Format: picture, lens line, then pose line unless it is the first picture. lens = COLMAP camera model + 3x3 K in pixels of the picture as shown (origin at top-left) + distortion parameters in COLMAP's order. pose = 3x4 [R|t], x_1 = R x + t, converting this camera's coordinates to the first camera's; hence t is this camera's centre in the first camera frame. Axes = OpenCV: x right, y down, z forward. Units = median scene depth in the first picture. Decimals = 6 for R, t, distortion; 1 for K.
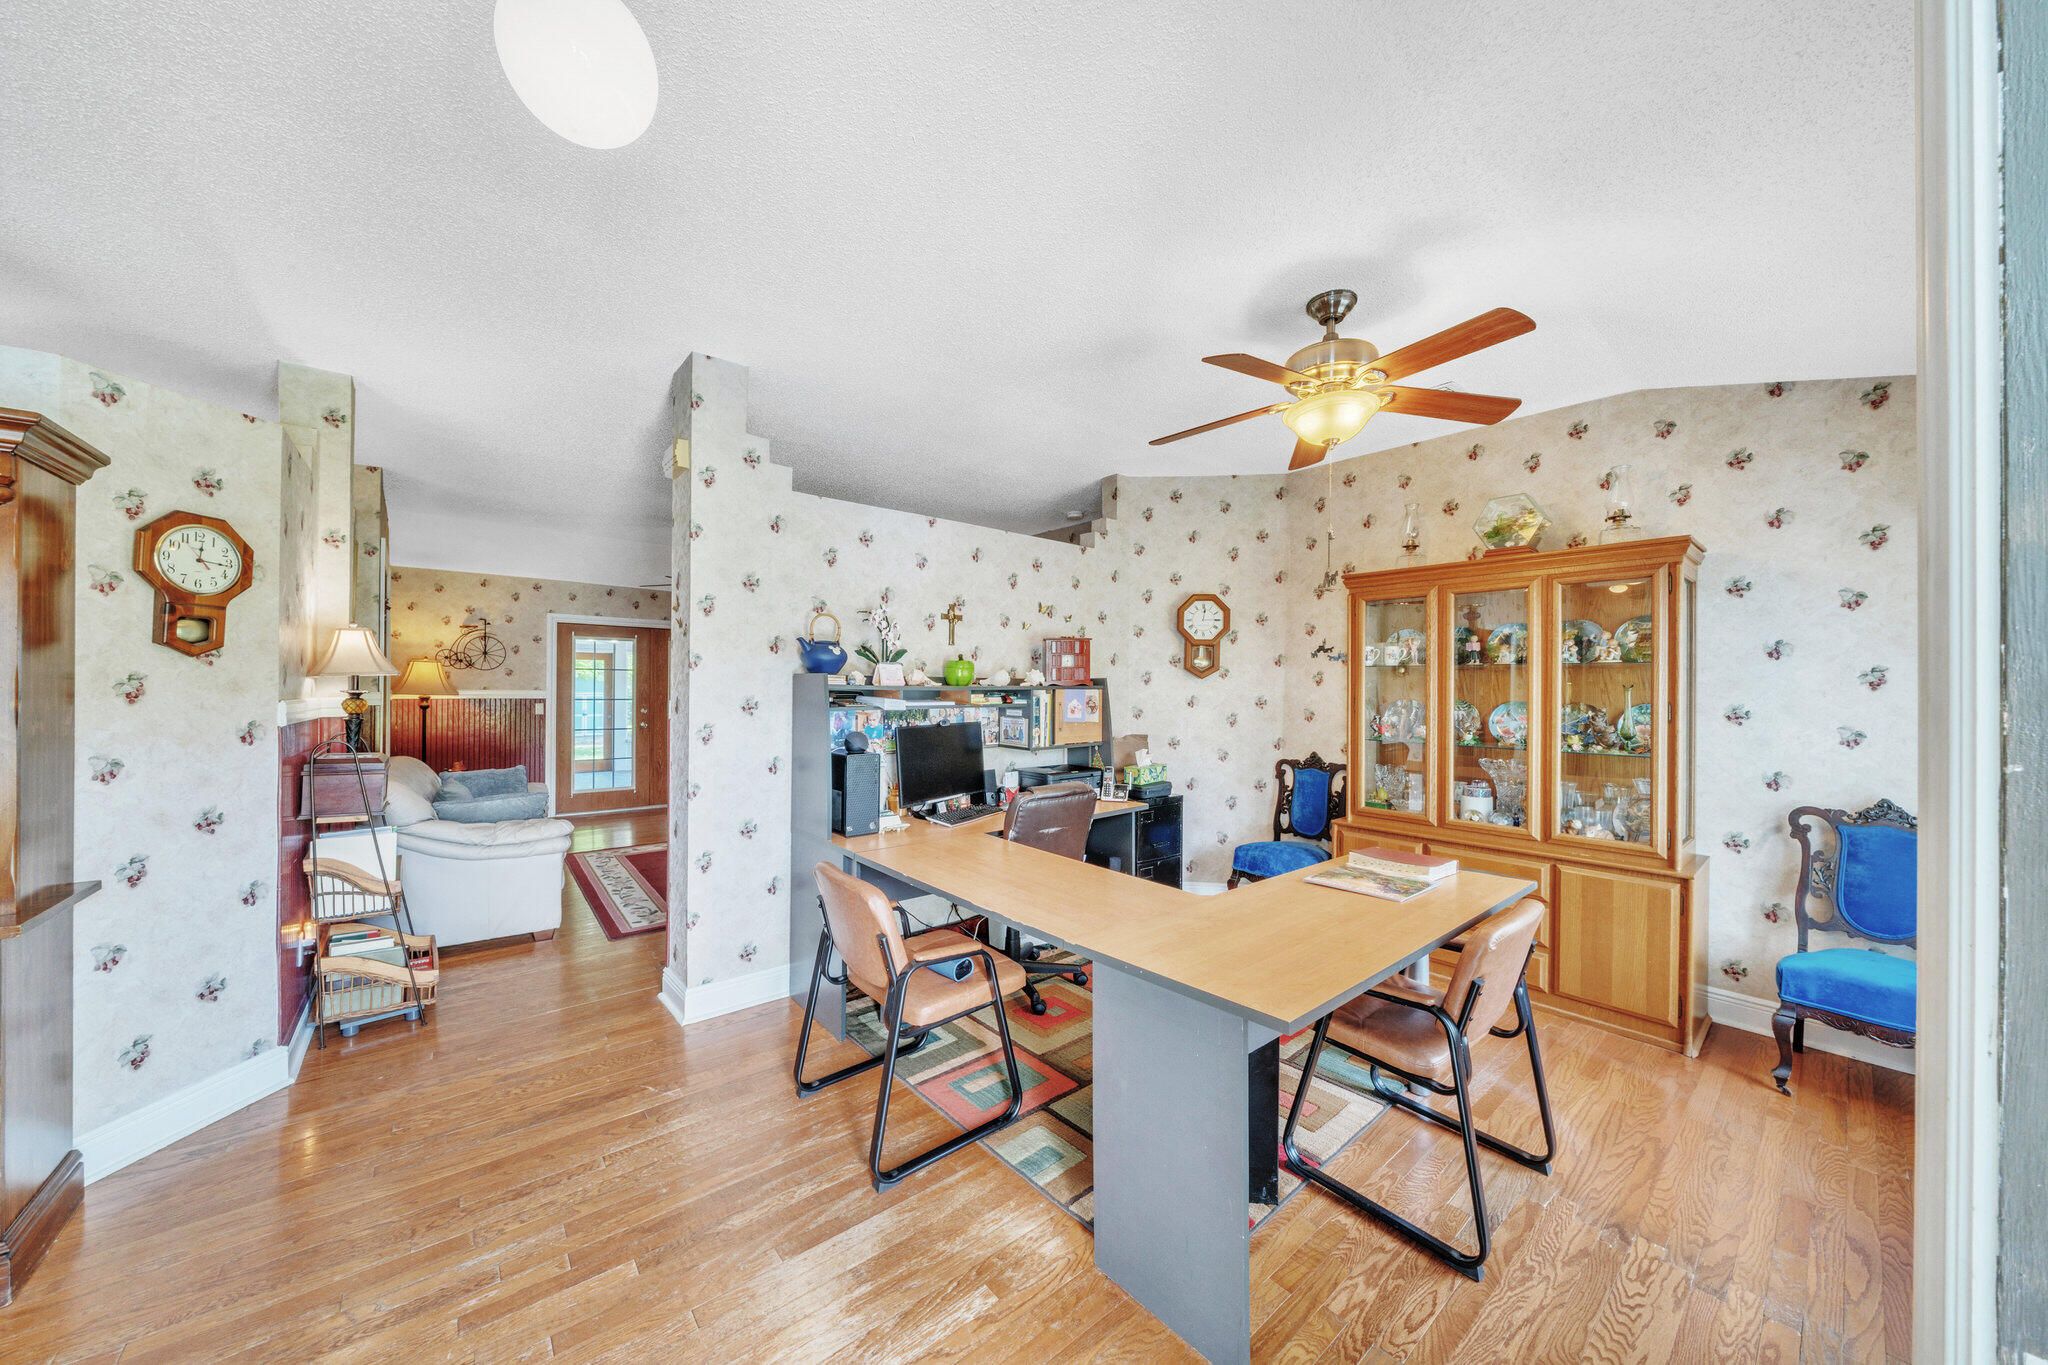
lens RADIAL K [[697.0, 0, 1015.7], [0, 697.0, 685.3], [0, 0, 1]] dist [-0.006014, -0.000037]
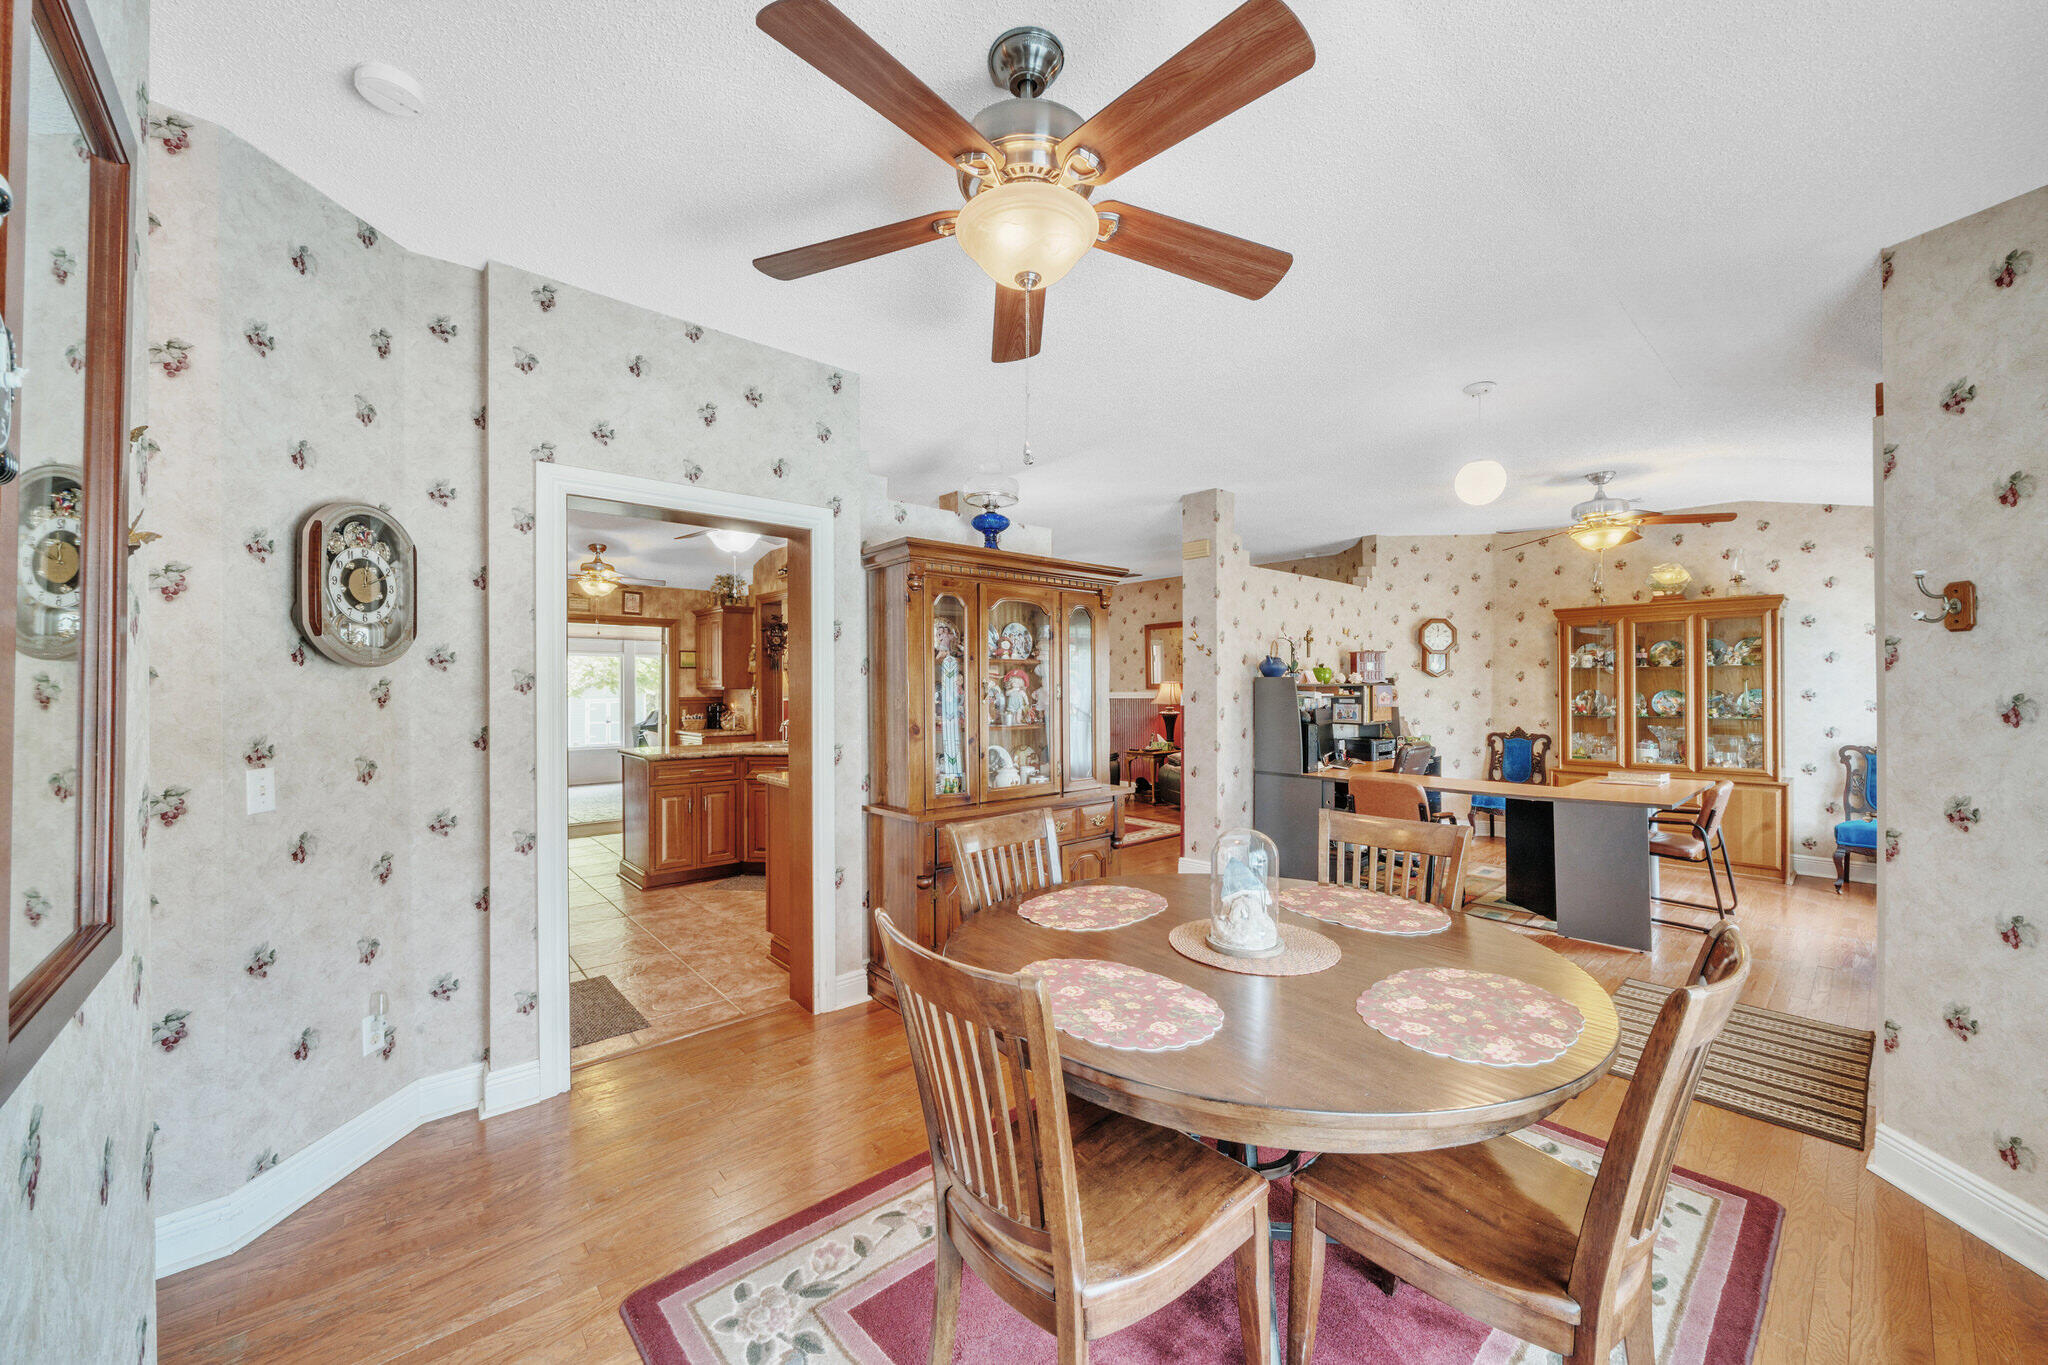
lens RADIAL K [[772.2, 0, 1029.7], [0, 772.2, 683.2], [0, 0, 1]] dist [0.004851, -0.000295]
pose [[0.998900, -0.012329, 0.045241, -0.848873], [0.012415, 0.999922, -0.001633, -0.006826], [-0.045217, 0.002192, 0.998975, -0.728163]]
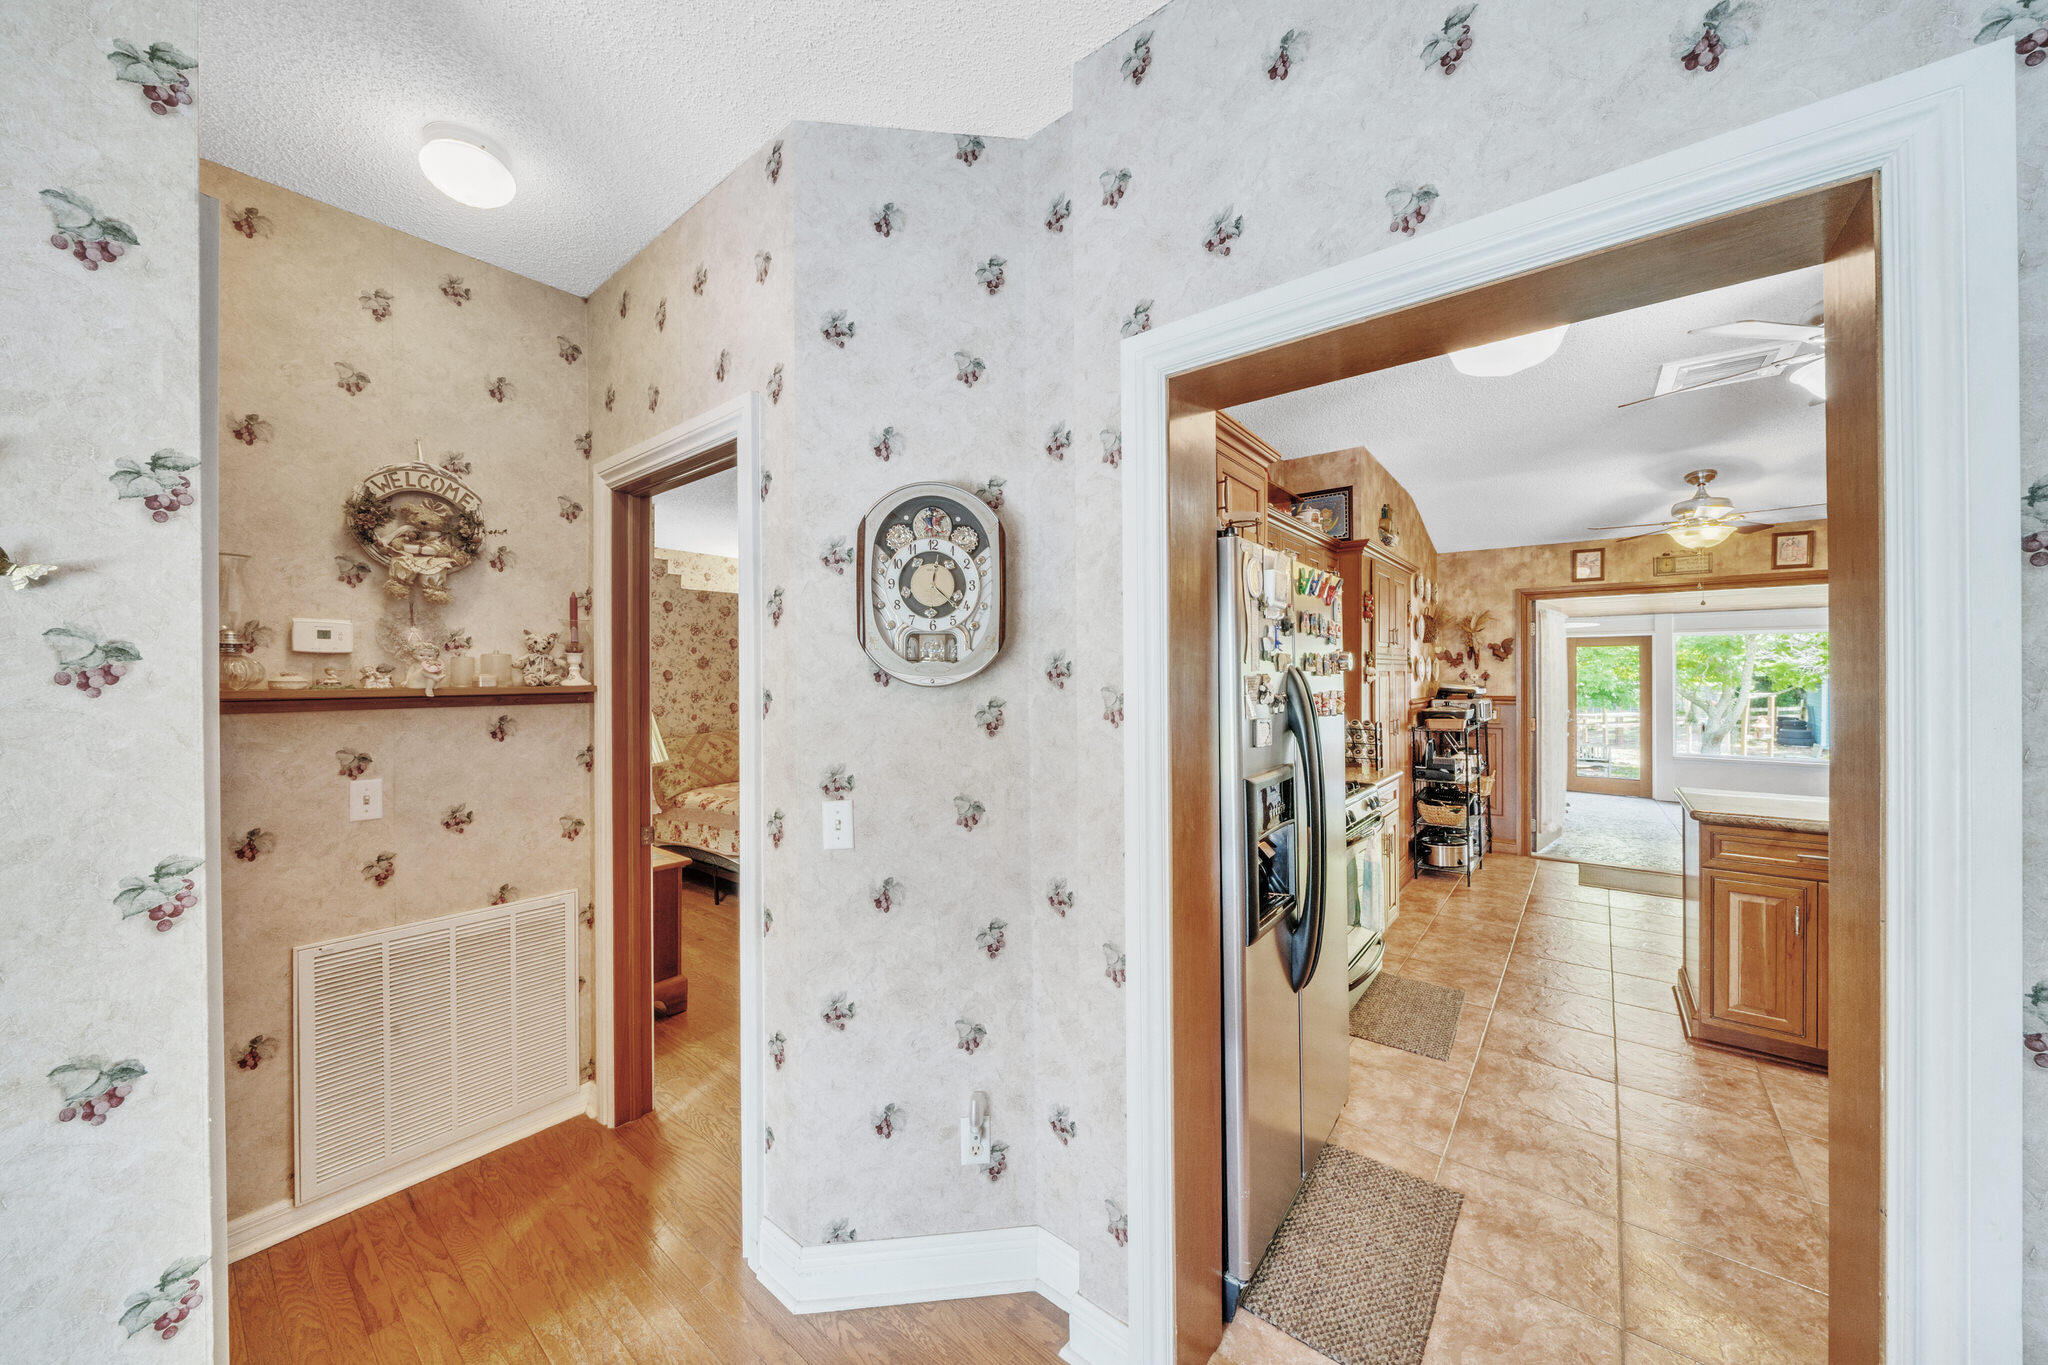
lens RADIAL K [[711.8, 0, 1013.6], [0, 711.8, 674.6], [0, 0, 1]] dist [-0.006689, 0.000267]
pose [[0.195664, -0.009611, -0.980624, -0.898534], [0.010723, 0.999913, -0.007660, -0.032405], [0.980612, -0.009016, 0.195750, -0.091330]]
